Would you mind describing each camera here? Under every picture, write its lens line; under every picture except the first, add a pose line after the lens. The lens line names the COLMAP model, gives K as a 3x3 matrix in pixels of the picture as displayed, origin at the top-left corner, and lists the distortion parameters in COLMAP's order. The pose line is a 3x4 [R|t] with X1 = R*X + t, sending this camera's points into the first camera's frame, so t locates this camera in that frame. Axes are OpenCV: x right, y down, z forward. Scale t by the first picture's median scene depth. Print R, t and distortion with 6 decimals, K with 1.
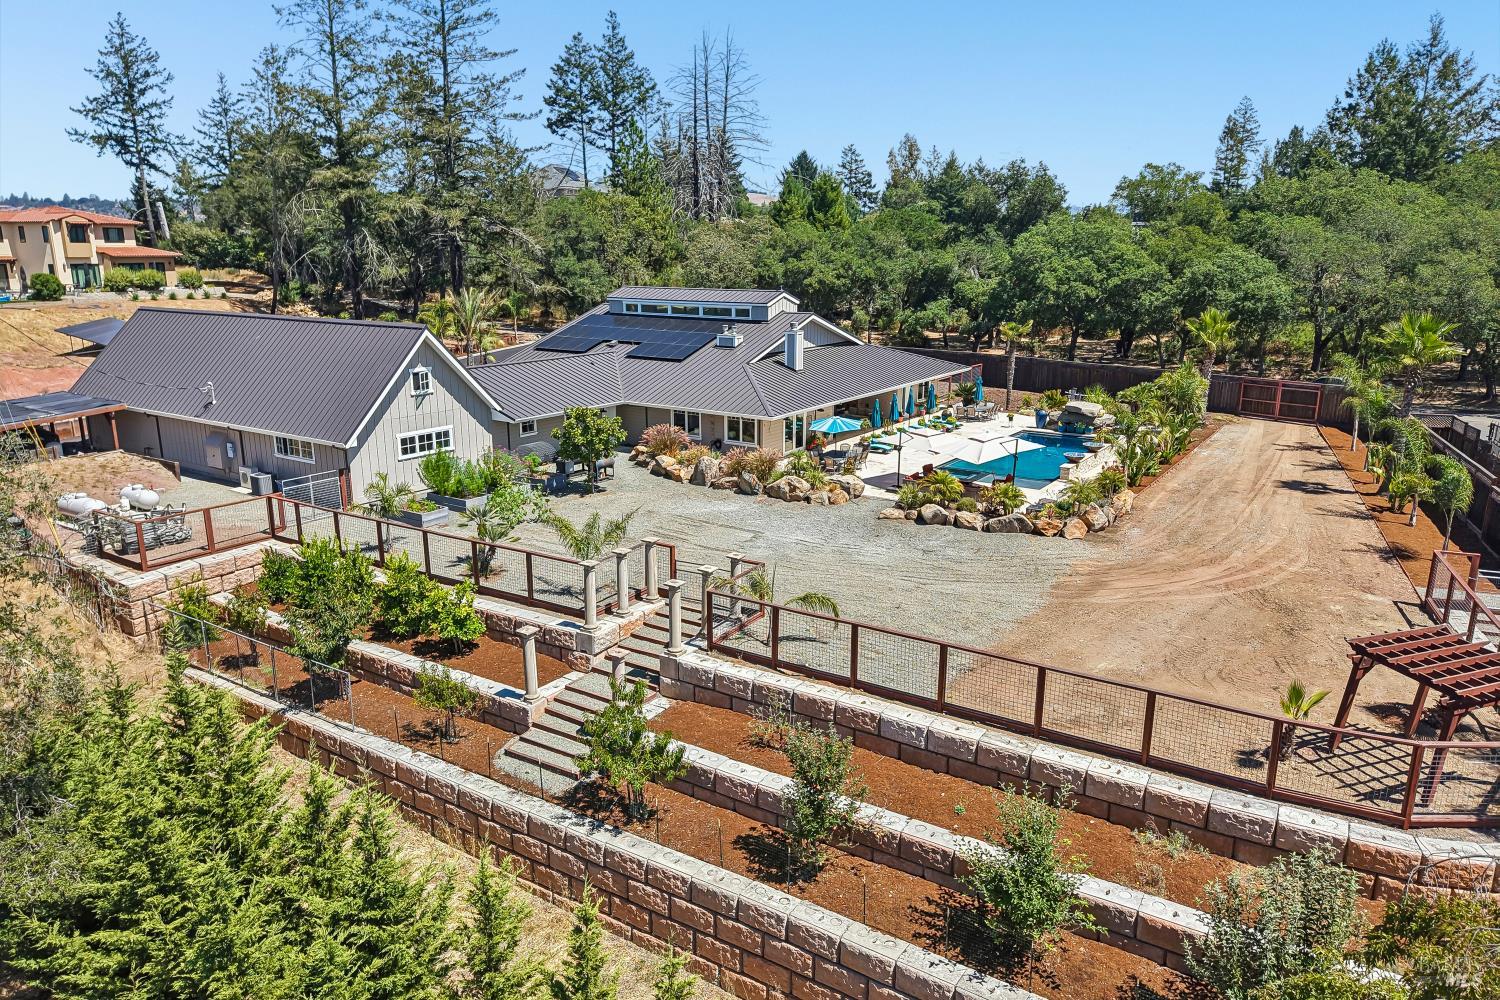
lens RADIAL K [[1039.5, 0, 750.0], [0, 1039.5, 500.0], [0, 0, 1]] dist [0.004796, -0.004049]
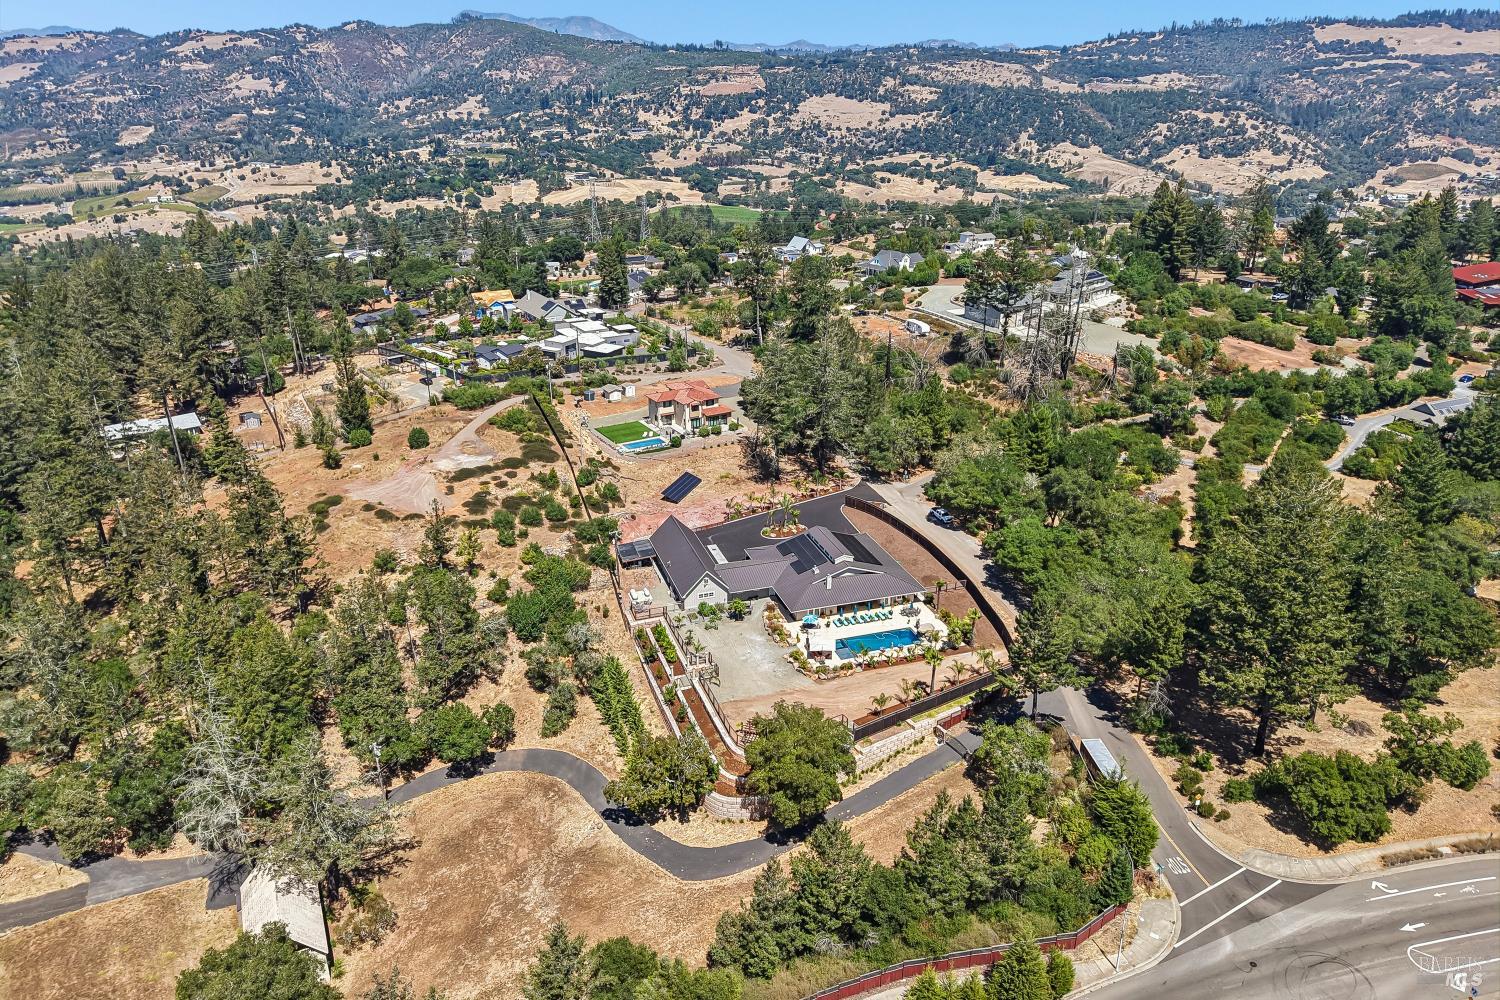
lens RADIAL K [[1039.1, 0, 750.0], [0, 1039.1, 500.0], [0, 0, 1]] dist [0.067577, -0.002545]
pose [[0.798073, 0.252458, -0.547124, 1.462189], [-0.158511, 0.963978, 0.213591, -0.991238], [0.581338, -0.083736, 0.809342, -1.595403]]
